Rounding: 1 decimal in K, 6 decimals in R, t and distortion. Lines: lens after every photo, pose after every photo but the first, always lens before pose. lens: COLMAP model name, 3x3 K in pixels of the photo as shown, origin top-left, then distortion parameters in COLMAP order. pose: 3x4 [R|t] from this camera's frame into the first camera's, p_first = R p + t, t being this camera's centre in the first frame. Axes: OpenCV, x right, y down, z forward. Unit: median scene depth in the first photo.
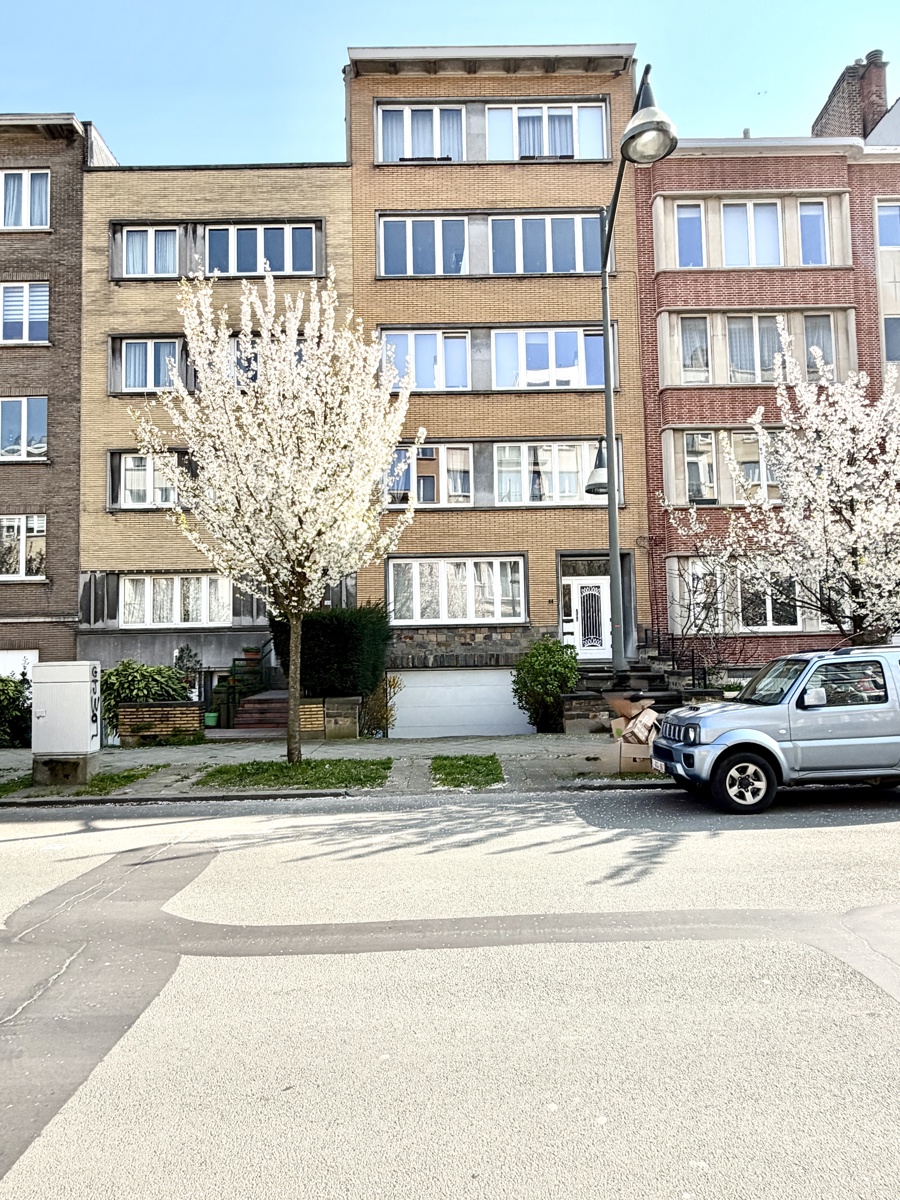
lens RADIAL K [[770.1, 0, 450.0], [0, 770.1, 600.0], [0, 0, 1]] dist [0.000283, 0.002105]
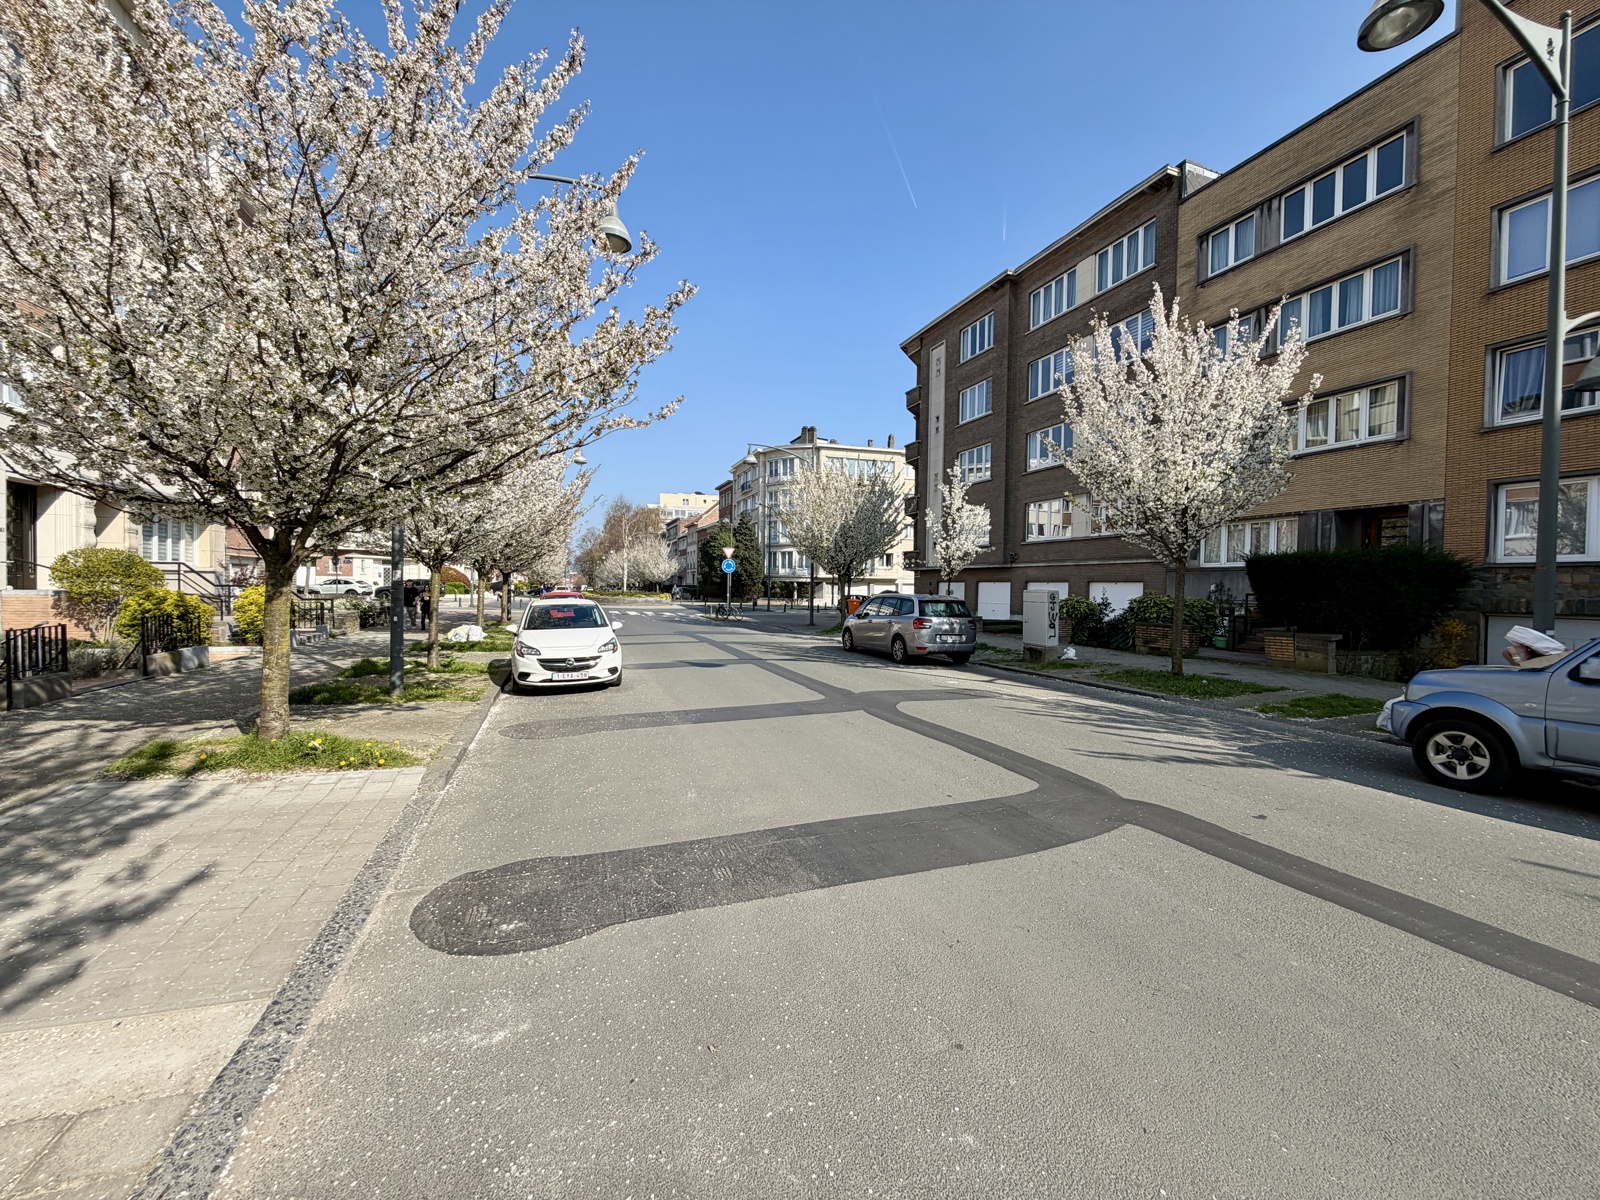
lens RADIAL K [[633.1, 0, 804.1], [0, 633.1, 593.0], [0, 0, 1]] dist [0.001049, 0.000052]
pose [[0.353214, 0.038021, -0.934770, 0.316640], [0.043440, 0.997430, 0.056983, -0.007956], [0.934533, -0.060733, 0.350655, 0.023896]]
